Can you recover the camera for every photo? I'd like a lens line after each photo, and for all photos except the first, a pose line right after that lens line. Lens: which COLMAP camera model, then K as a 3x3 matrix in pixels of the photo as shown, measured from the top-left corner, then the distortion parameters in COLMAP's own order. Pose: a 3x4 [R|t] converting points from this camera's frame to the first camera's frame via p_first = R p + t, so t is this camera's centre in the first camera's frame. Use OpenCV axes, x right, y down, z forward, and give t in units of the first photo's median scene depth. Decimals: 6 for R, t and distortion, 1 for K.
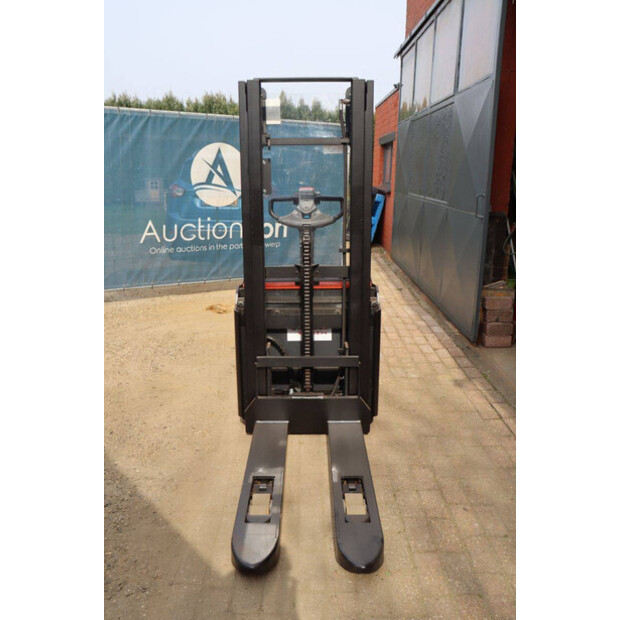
lens RADIAL K [[574.9, 0, 307.4], [0, 574.9, 312.7], [0, 0, 1]] dist [-0.087586, 0.000000]
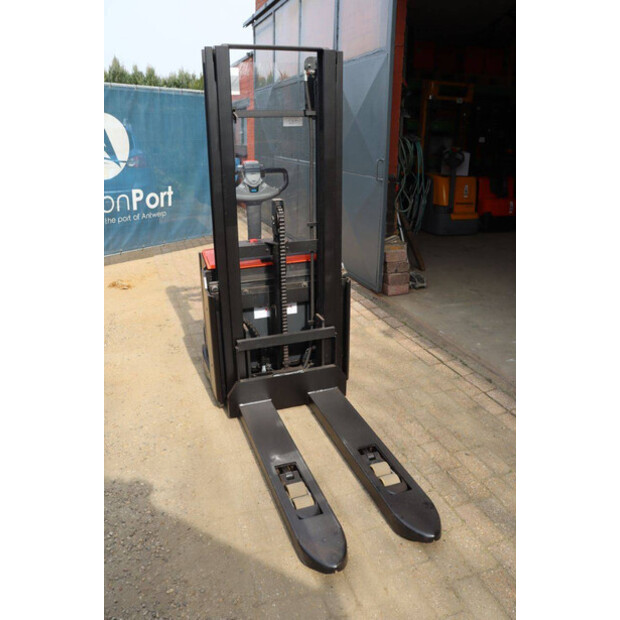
lens RADIAL K [[508.2, 0, 316.1], [0, 508.2, 311.8], [0, 0, 1]] dist [-0.135143, 0.084209]
pose [[0.939667, -0.121469, 0.319800, -0.218223], [0.088103, 0.989232, 0.116864, -0.057222], [-0.330552, -0.081638, 0.940250, 0.147983]]
